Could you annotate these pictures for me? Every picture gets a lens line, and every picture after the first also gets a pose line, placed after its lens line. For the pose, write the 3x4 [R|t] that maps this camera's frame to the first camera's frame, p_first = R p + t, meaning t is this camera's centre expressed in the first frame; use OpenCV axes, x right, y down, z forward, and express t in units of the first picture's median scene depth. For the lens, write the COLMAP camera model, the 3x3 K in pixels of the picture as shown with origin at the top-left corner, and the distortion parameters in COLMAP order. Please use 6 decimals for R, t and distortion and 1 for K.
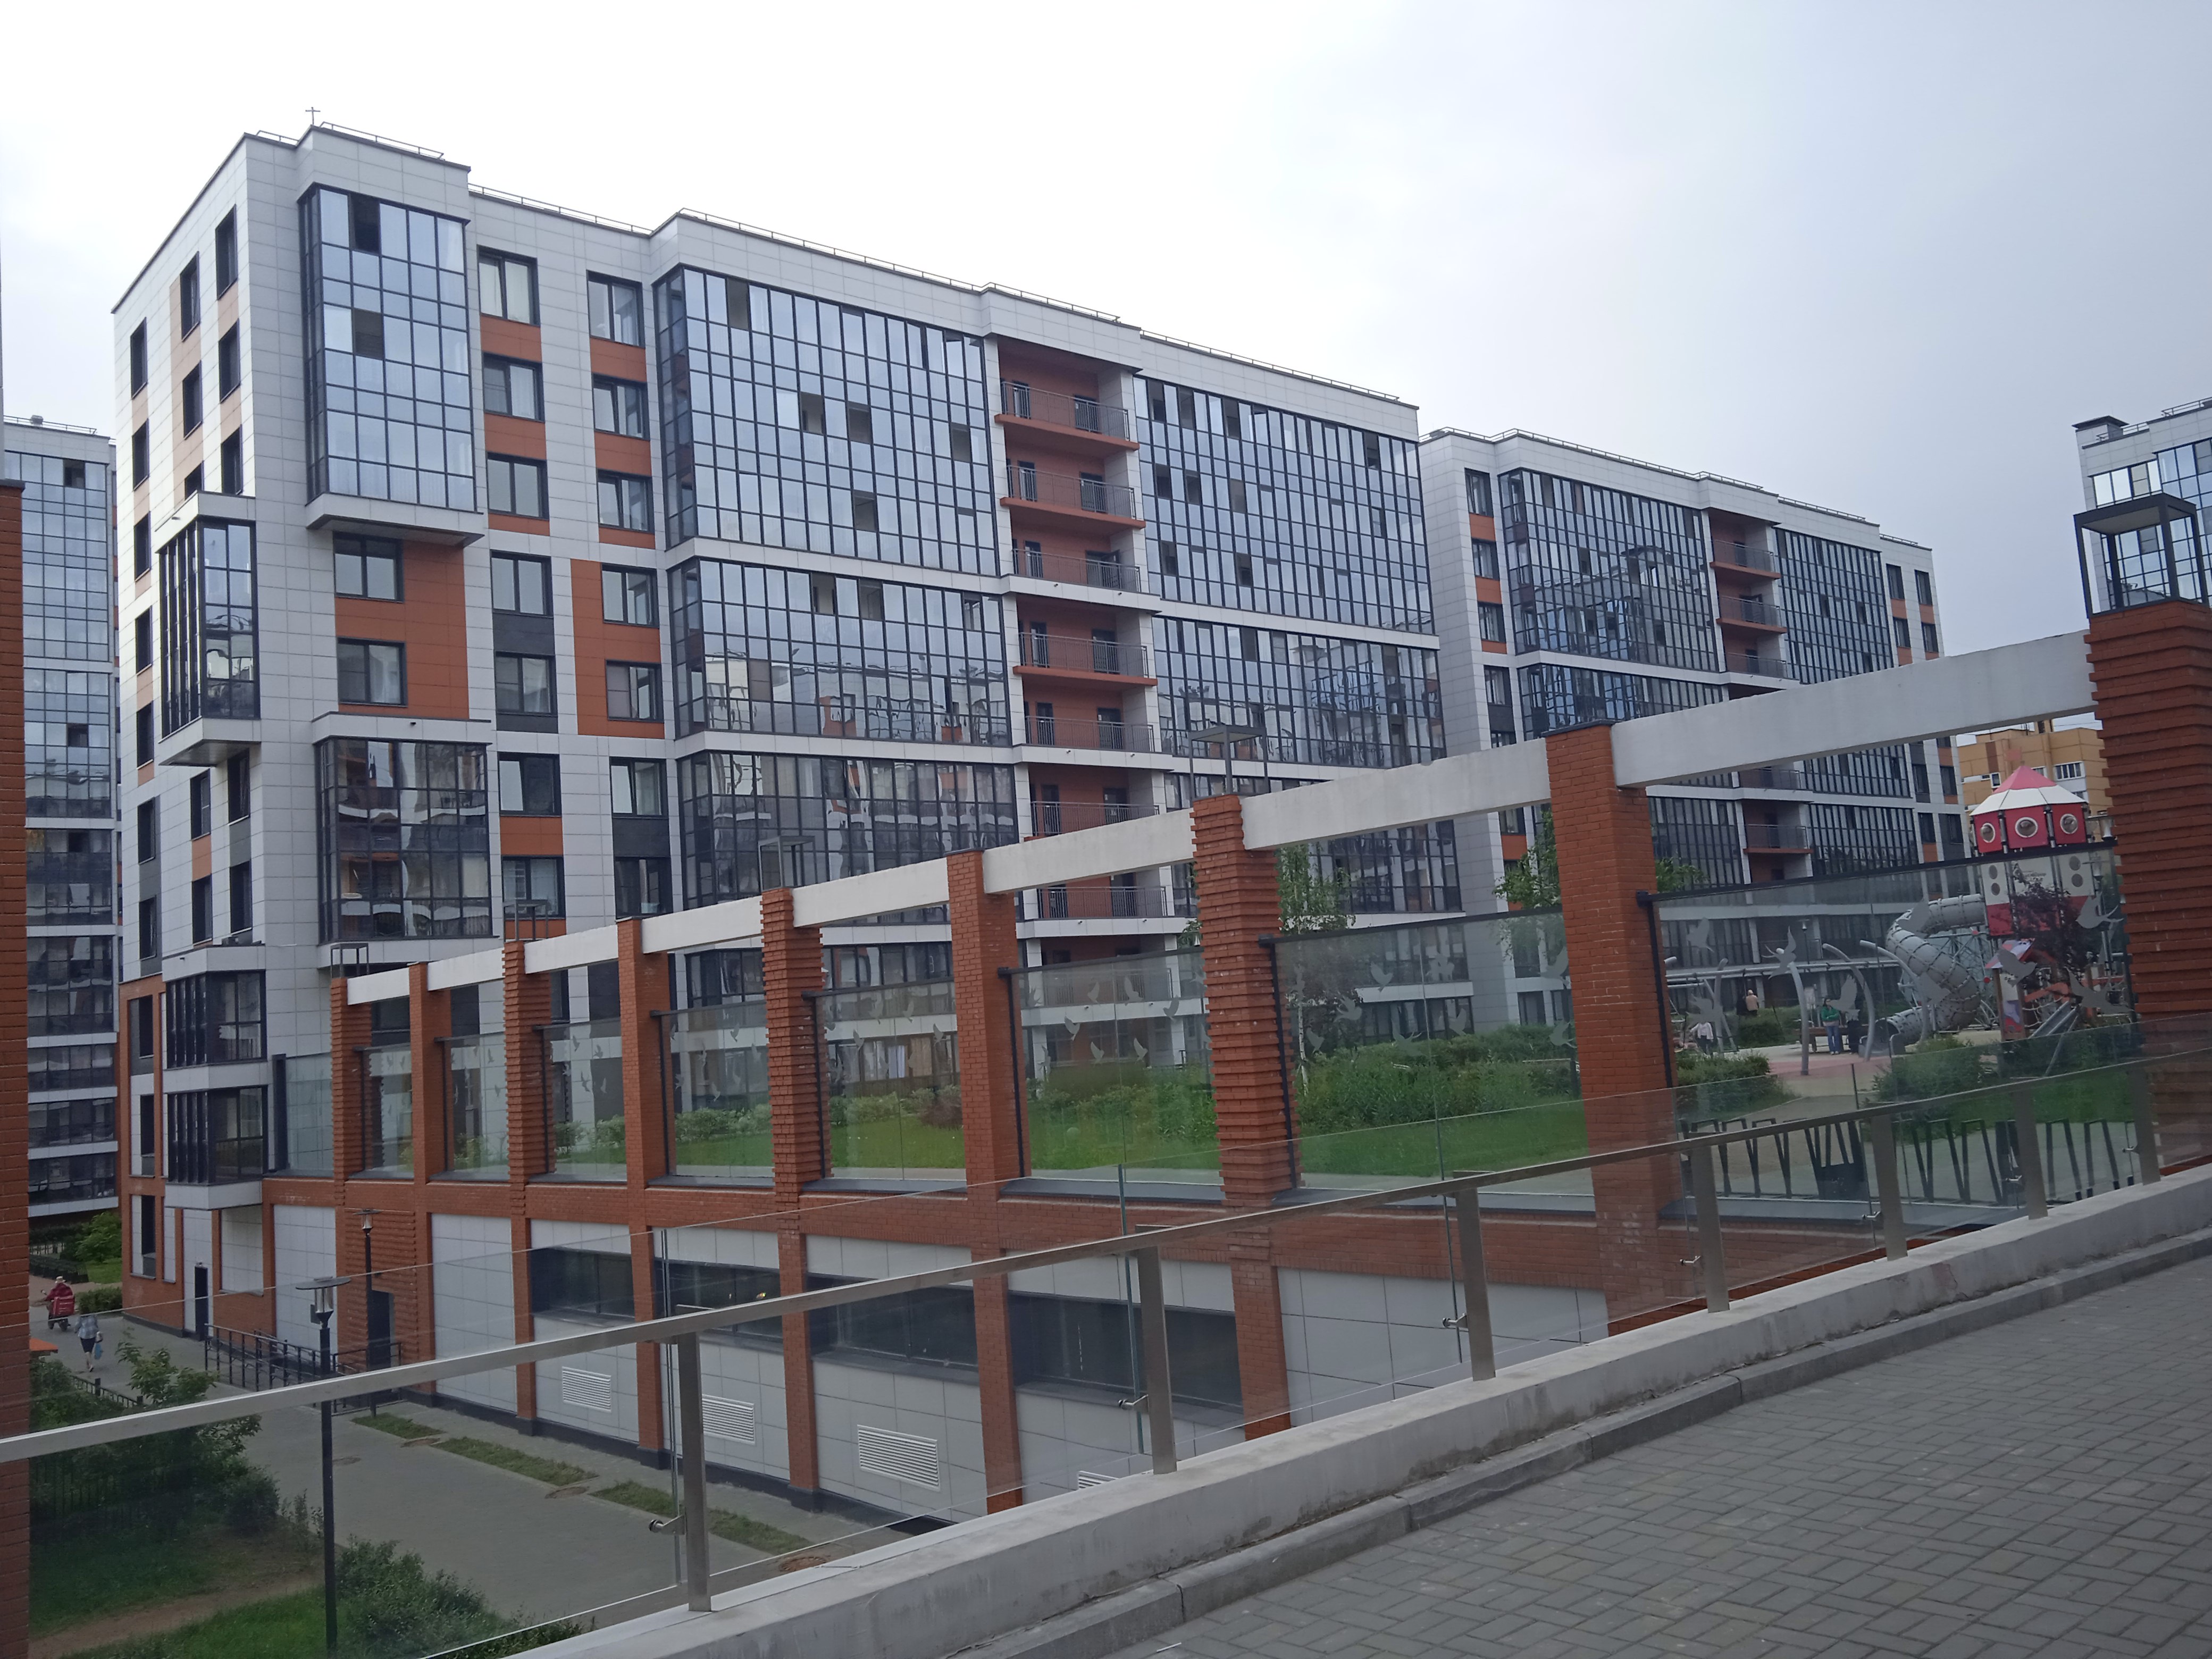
lens RADIAL K [[1780.5, 0, 1106.0], [0, 1780.5, 829.5], [0, 0, 1]] dist [0.170056, -0.684322]
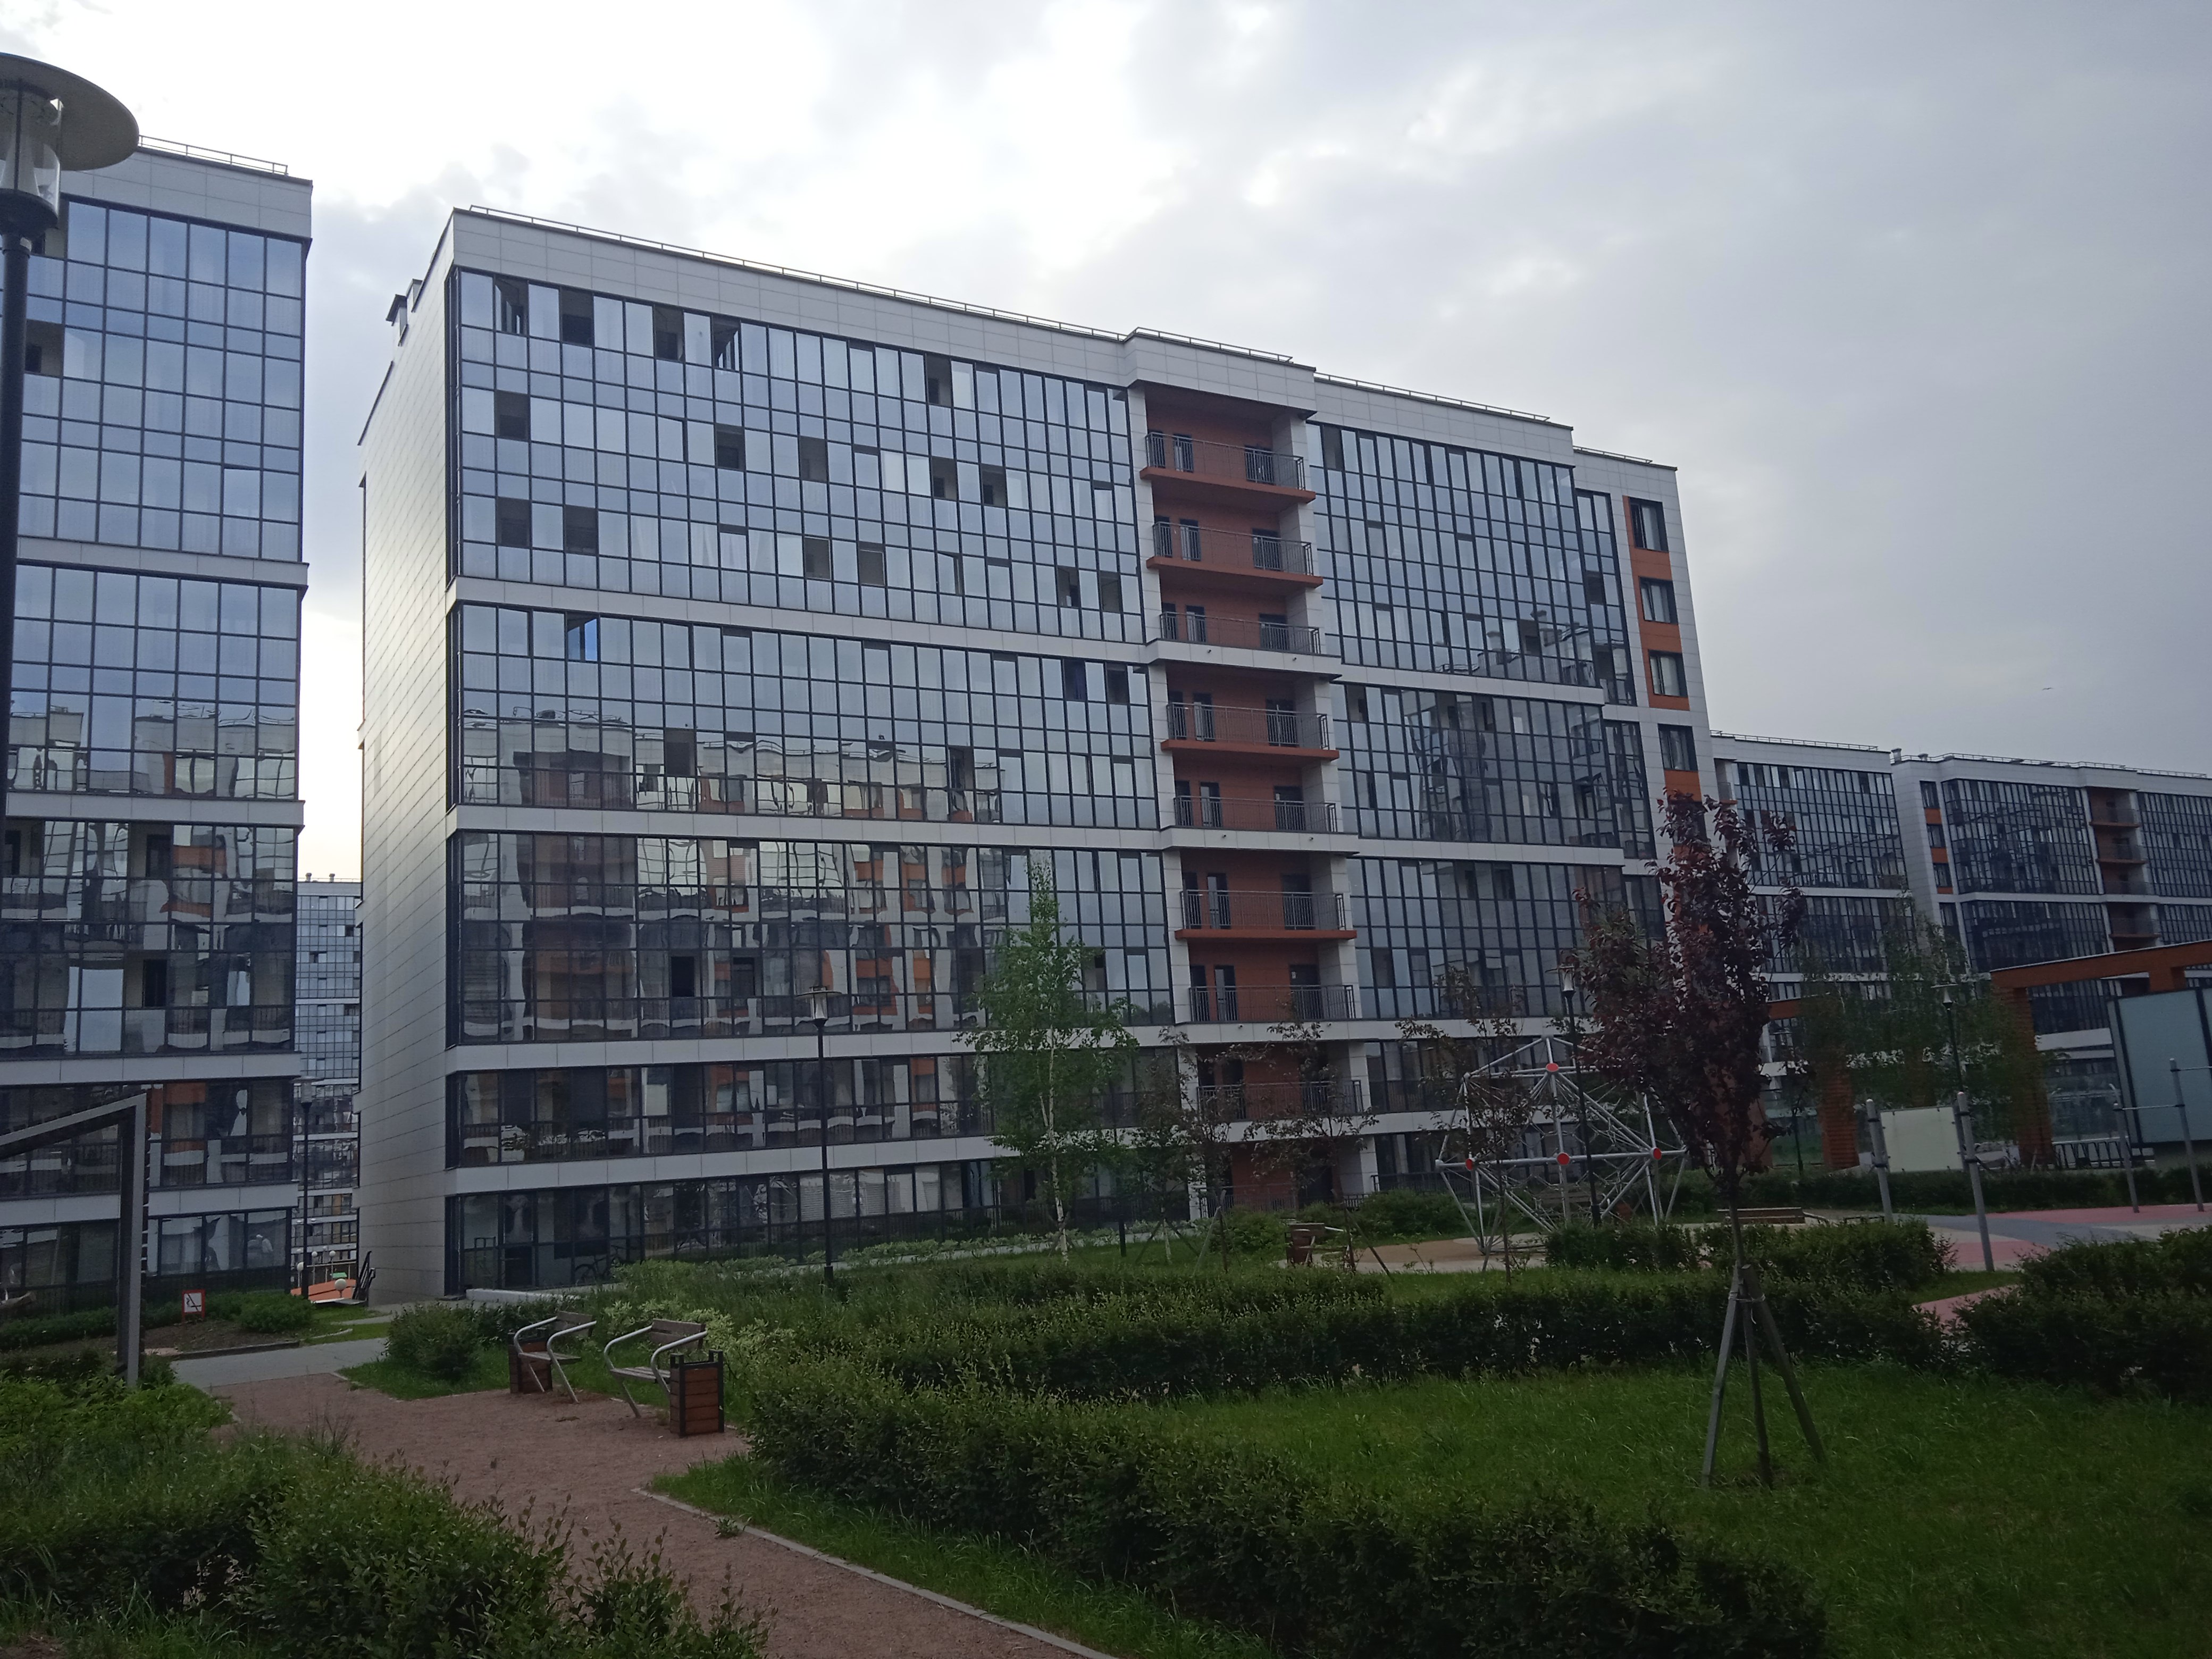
lens RADIAL K [[1843.9, 0, 1106.0], [0, 1843.9, 829.5], [0, 0, 1]] dist [0.048314, -0.006007]
pose [[0.982794, -0.017785, -0.183845, 0.091622], [0.008350, 0.998614, -0.051968, 0.001652], [0.184514, 0.049539, 0.981581, 0.078961]]
